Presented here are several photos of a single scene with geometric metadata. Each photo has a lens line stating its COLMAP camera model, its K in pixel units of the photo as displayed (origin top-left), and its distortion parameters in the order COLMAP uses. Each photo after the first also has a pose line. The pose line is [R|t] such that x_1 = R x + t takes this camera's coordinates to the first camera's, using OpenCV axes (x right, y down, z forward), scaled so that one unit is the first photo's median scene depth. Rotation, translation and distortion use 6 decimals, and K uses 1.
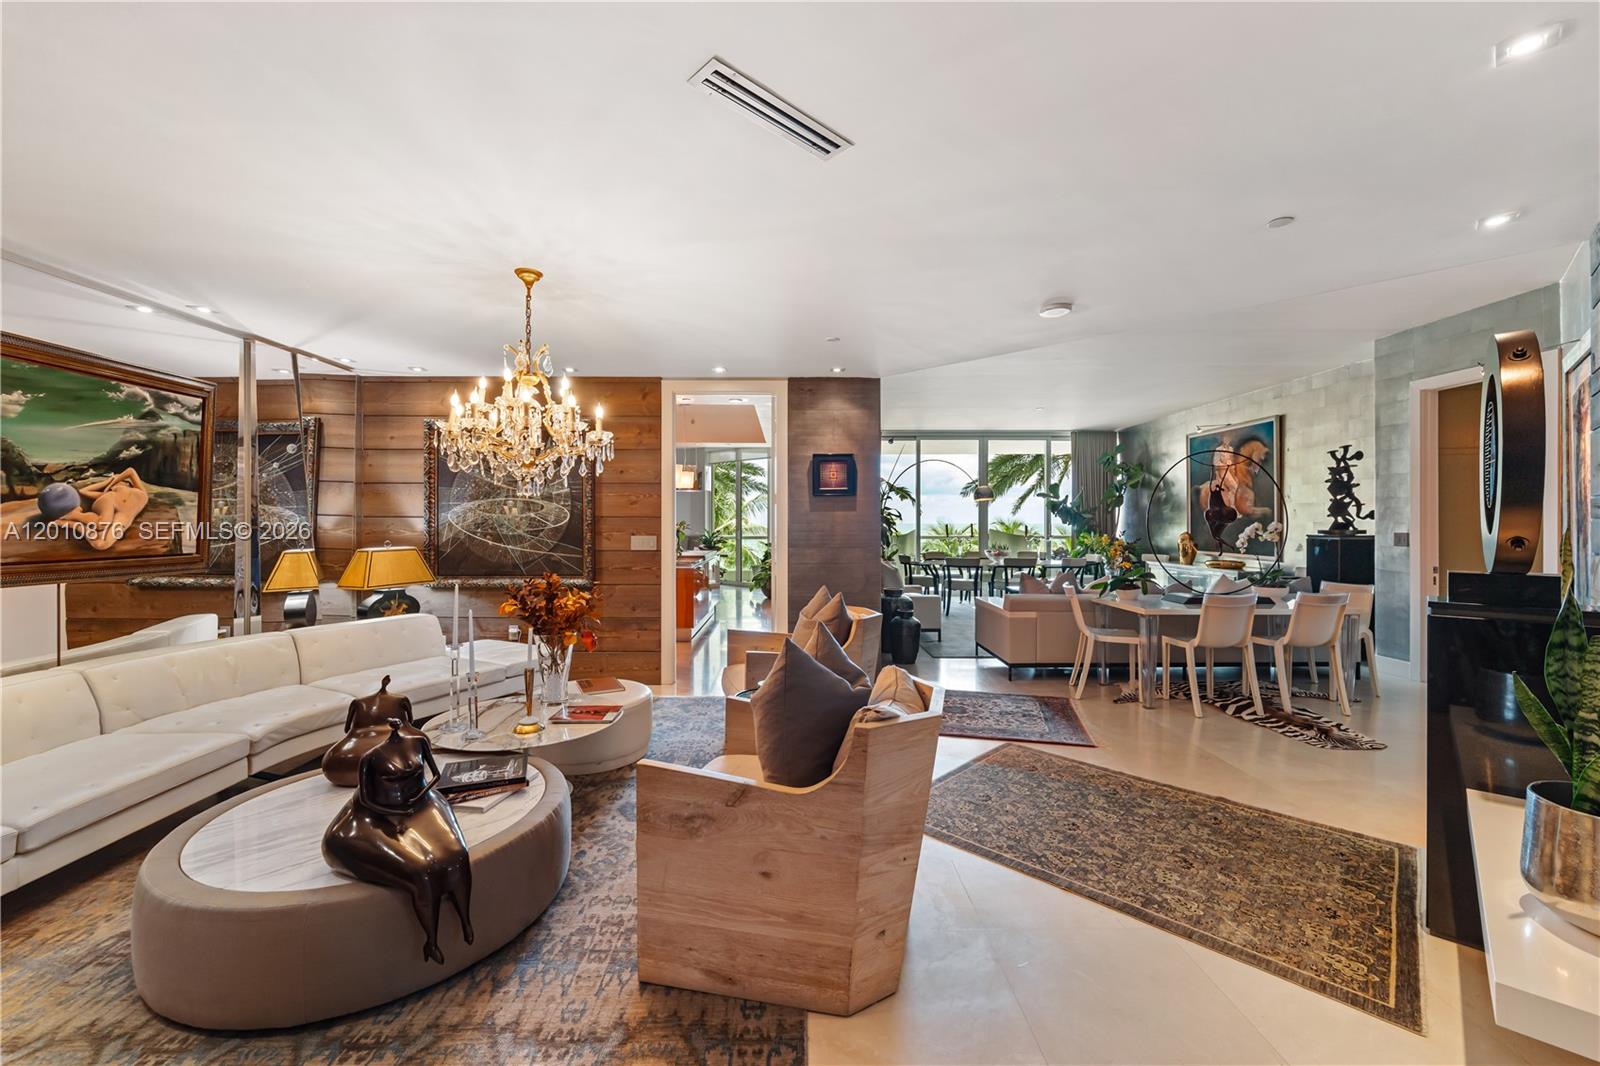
lens RADIAL K [[645.5, 0, 803.6], [0, 645.5, 524.0], [0, 0, 1]] dist [0.000731, 0.001316]
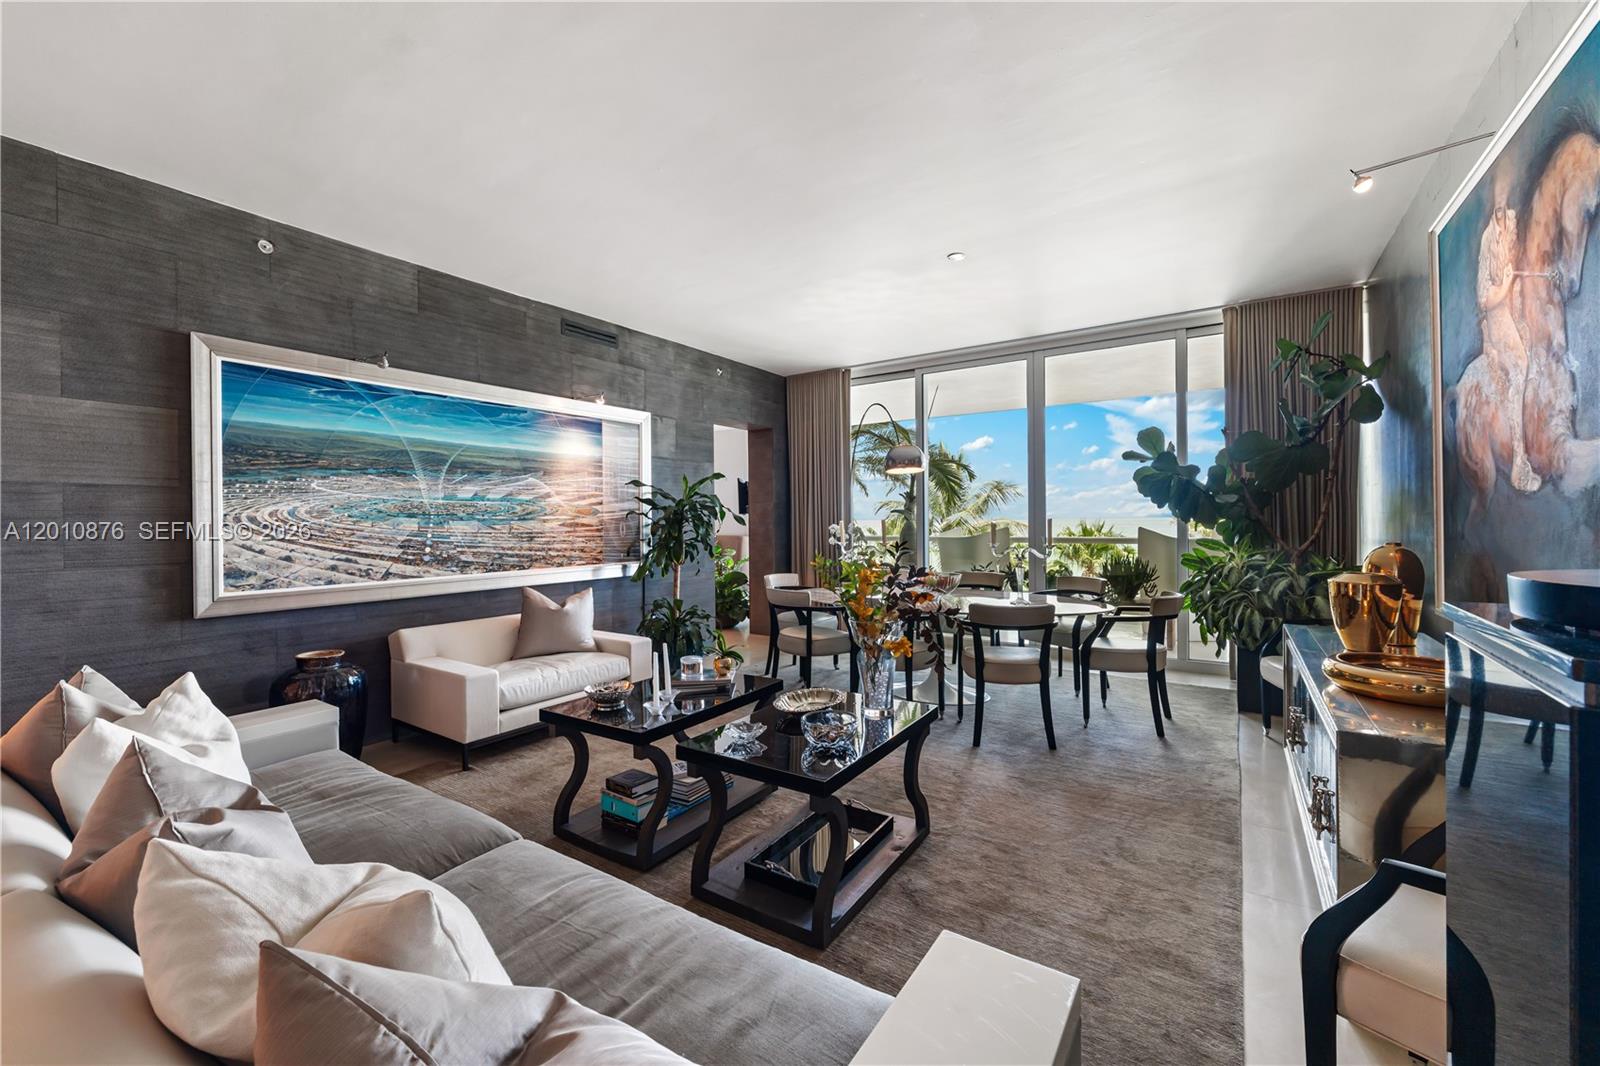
lens RADIAL K [[645.5, 0, 800.2], [0, 645.5, 521.8], [0, 0, 1]] dist [0.000731, 0.001316]
pose [[0.820255, -0.003640, -0.571987, 0.938390], [0.005980, 0.999980, 0.002212, -0.000283], [0.571967, -0.005235, 0.820260, 1.027599]]
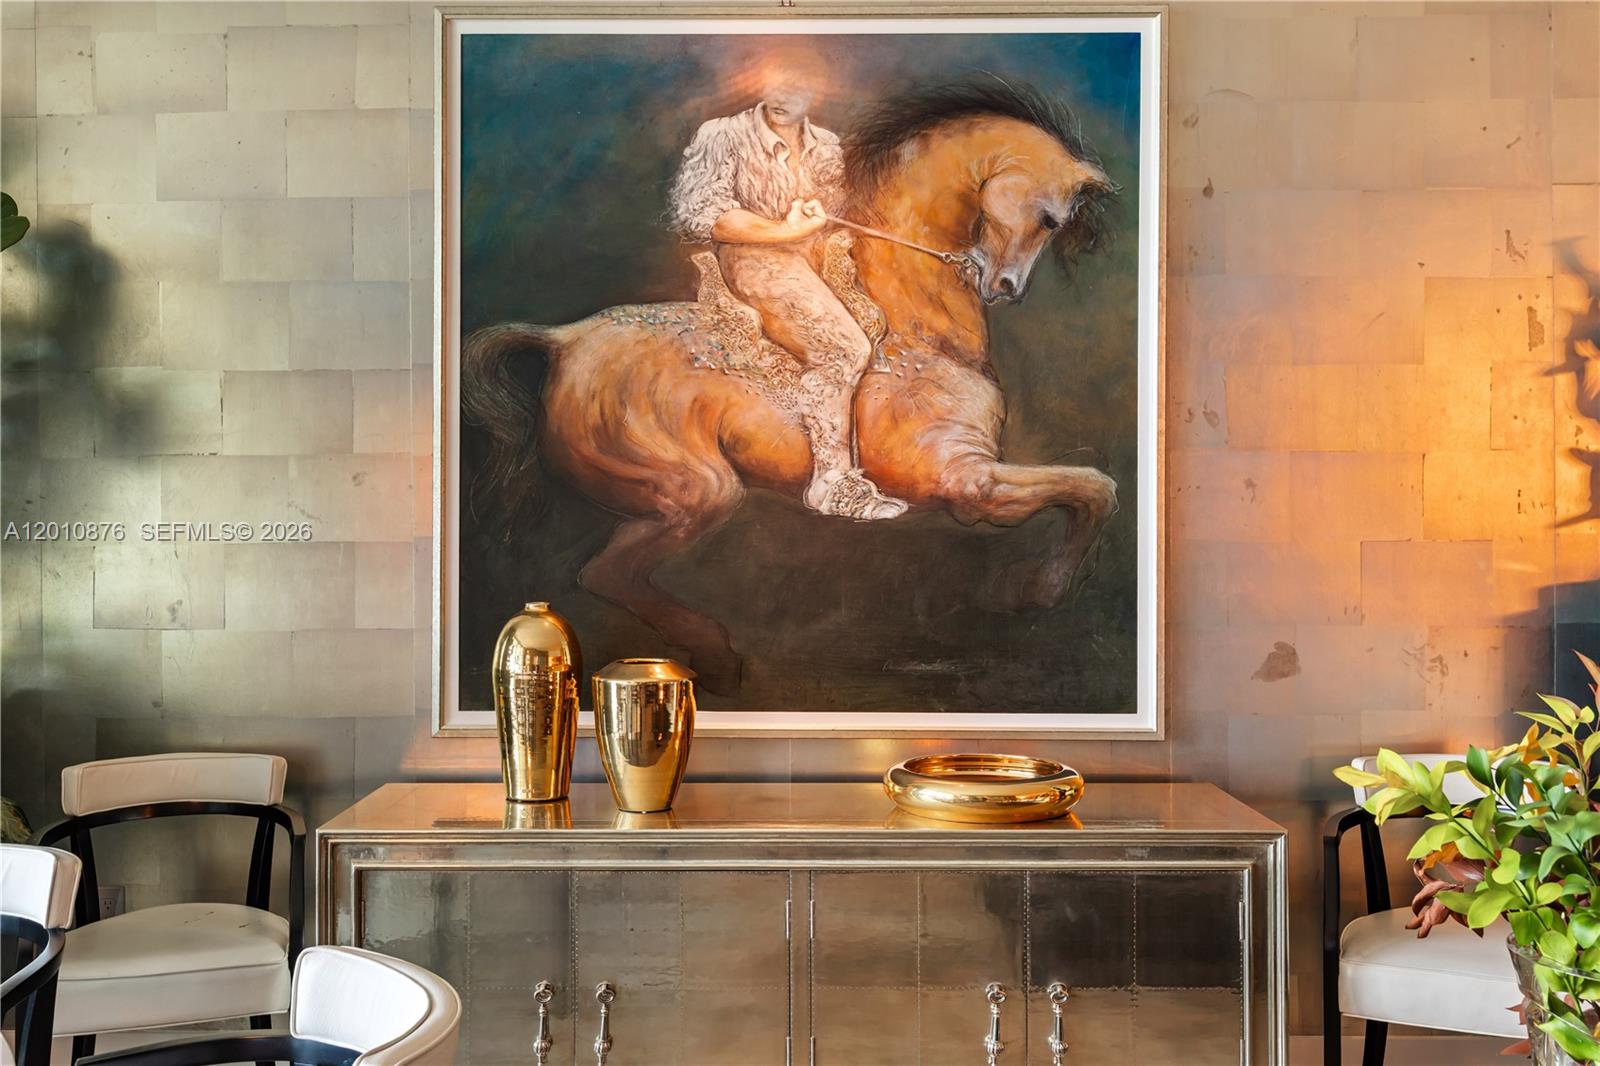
lens RADIAL K [[1427.8, 0, 797.1], [0, 1427.8, 523.4], [0, 0, 1]] dist [0.009361, 0.000000]
pose [[0.032492, 0.004886, 0.999460, 0.419514], [0.004295, 0.999978, -0.005028, -0.010166], [-0.999463, 0.004456, 0.032470, 1.614276]]
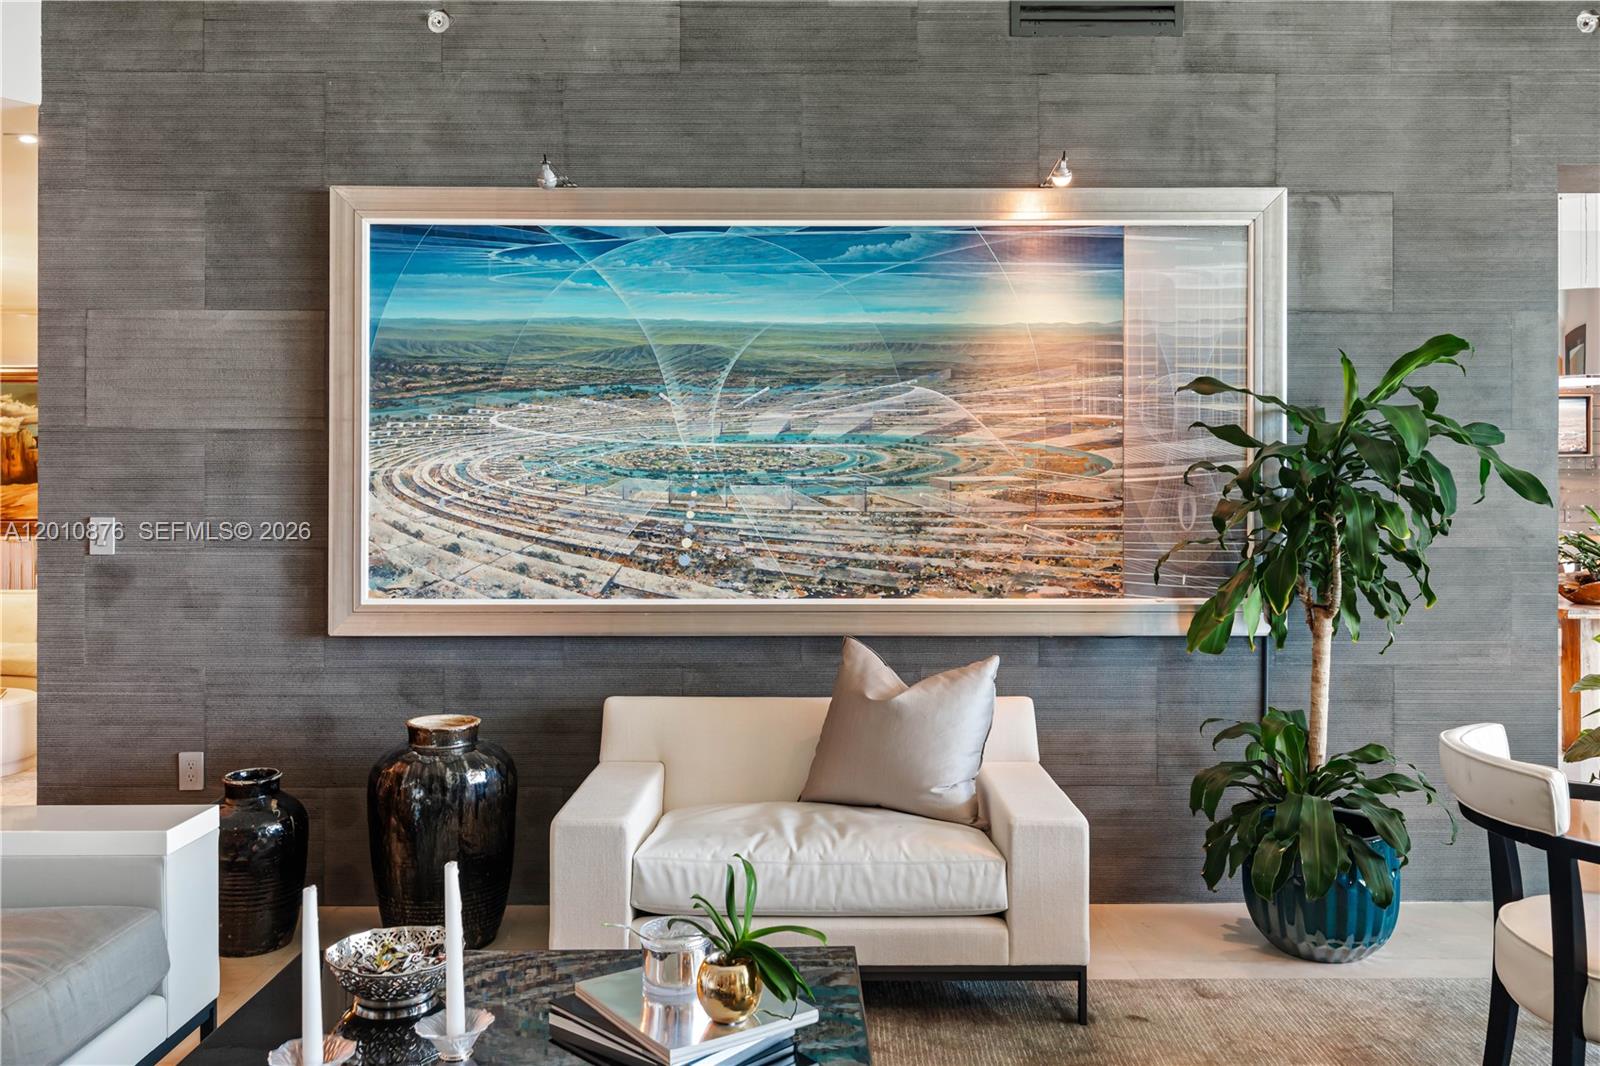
lens RADIAL K [[1236.7, 0, 833.2], [0, 1236.7, 501.0], [0, 0, 1]] dist [0.003823, 0.002837]
pose [[-0.010117, 0.000756, -0.999949, 0.863526], [-0.002674, 0.999996, 0.000784, 0.006439], [0.999945, 0.002682, -0.010115, 1.502202]]
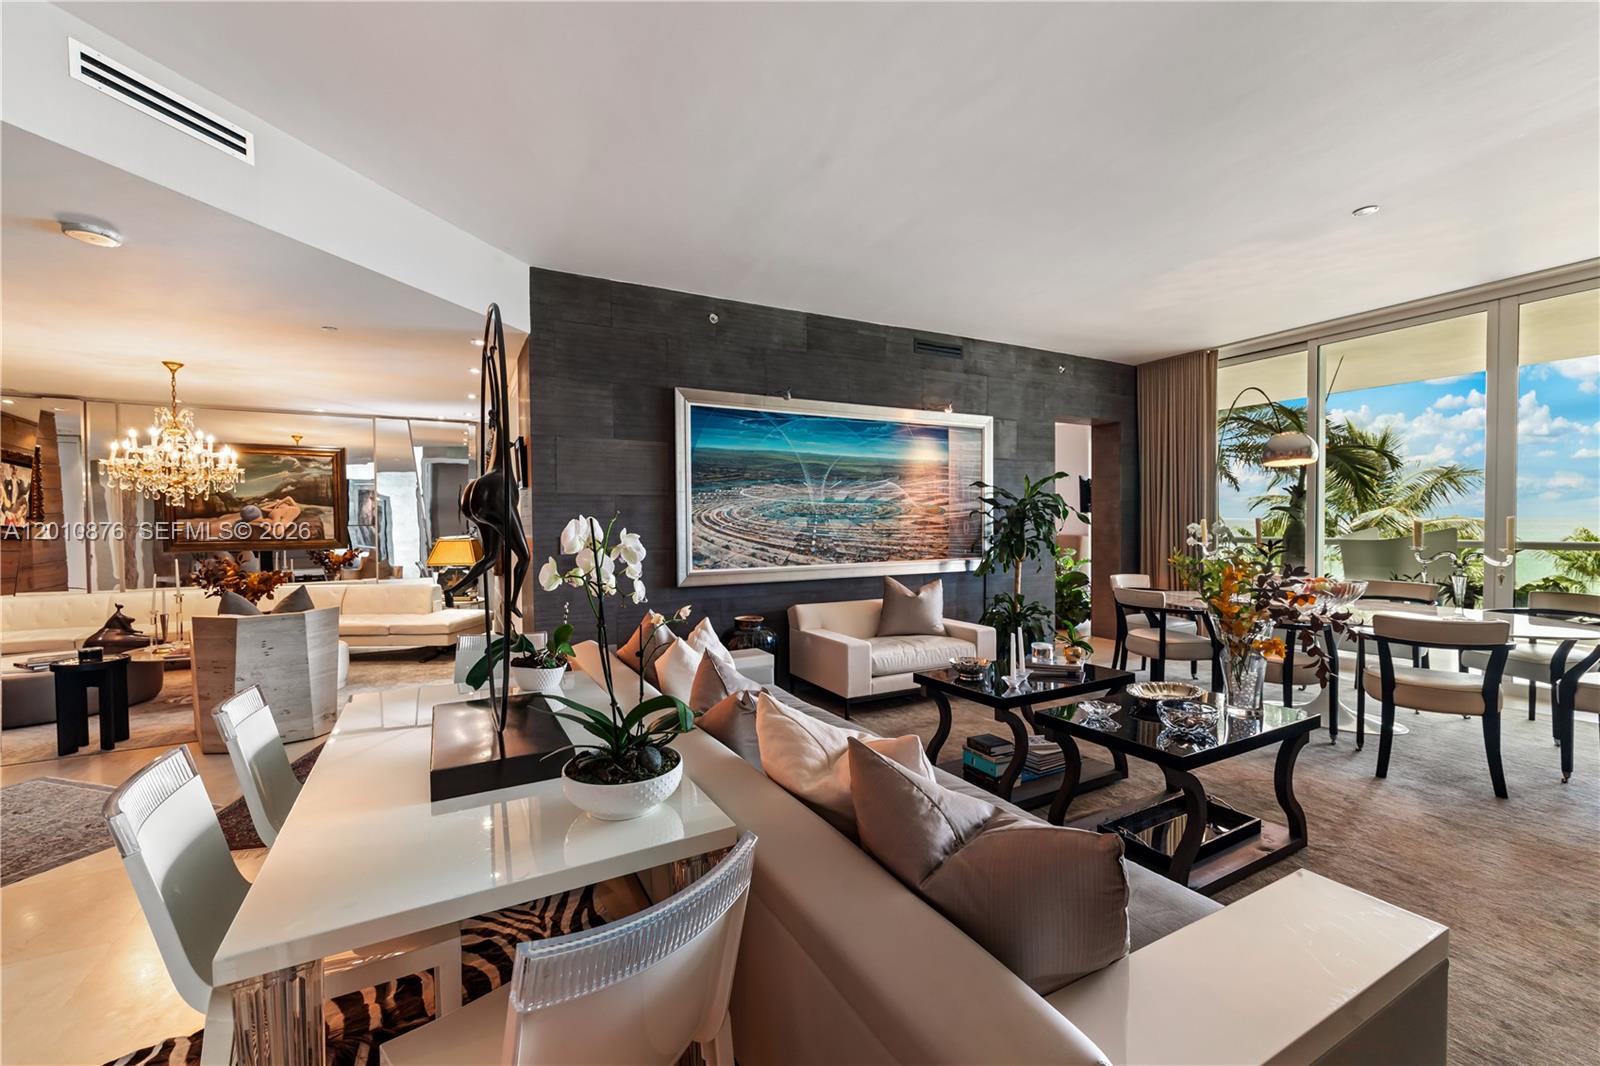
lens RADIAL K [[645.5, 0, 807.6], [0, 645.5, 535.8], [0, 0, 1]] dist [0.000731, 0.001316]
pose [[0.458301, 0.018405, -0.888606, 0.980057], [0.005083, 0.999715, 0.023328, -0.000192], [0.888782, -0.015208, 0.458077, 0.958199]]
